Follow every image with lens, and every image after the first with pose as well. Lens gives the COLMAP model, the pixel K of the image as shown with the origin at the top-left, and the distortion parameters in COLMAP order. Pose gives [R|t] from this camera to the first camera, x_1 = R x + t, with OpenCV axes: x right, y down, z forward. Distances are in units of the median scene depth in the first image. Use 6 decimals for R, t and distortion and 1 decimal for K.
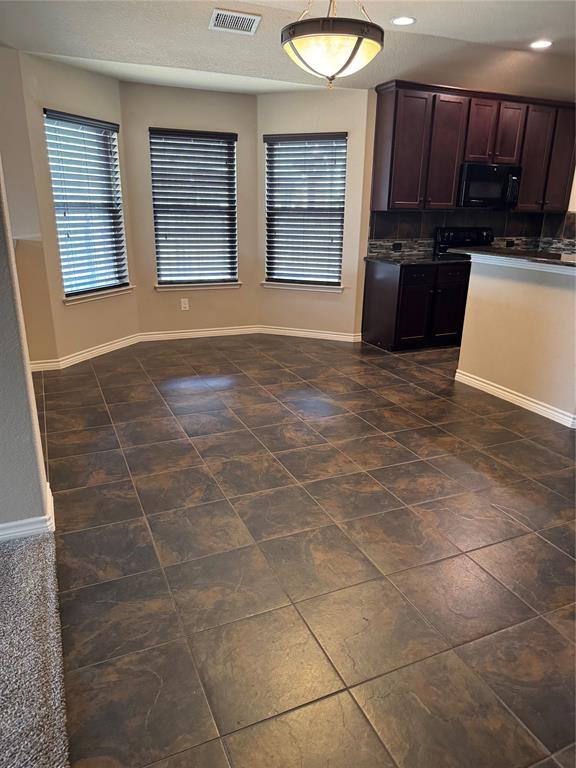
lens RADIAL K [[541.8, 0, 287.7], [0, 541.8, 389.8], [0, 0, 1]] dist [0.065773, -0.084972]
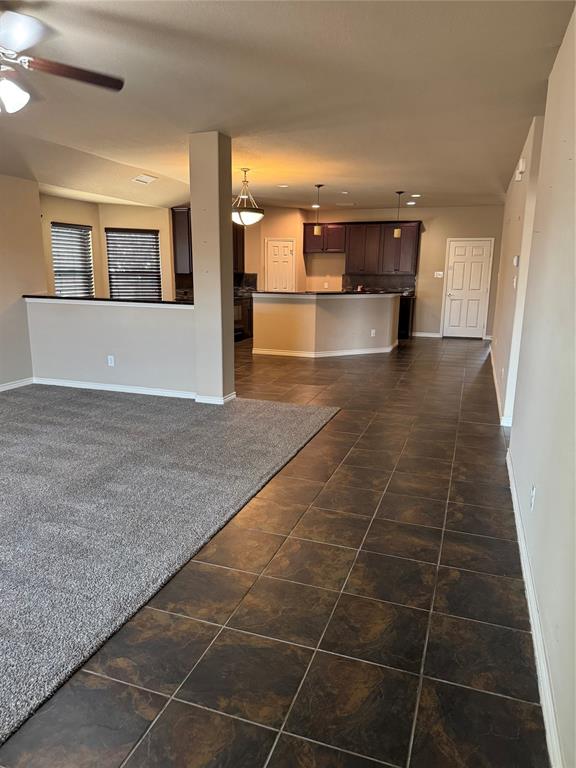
lens RADIAL K [[541.8, 0, 290.6], [0, 541.8, 382.1], [0, 0, 1]] dist [0.065773, -0.084972]
pose [[0.663049, -0.155627, 0.732220, -0.991184], [0.236853, 0.971513, -0.007992, 0.122120], [-0.710117, 0.178727, 0.681021, -0.421914]]
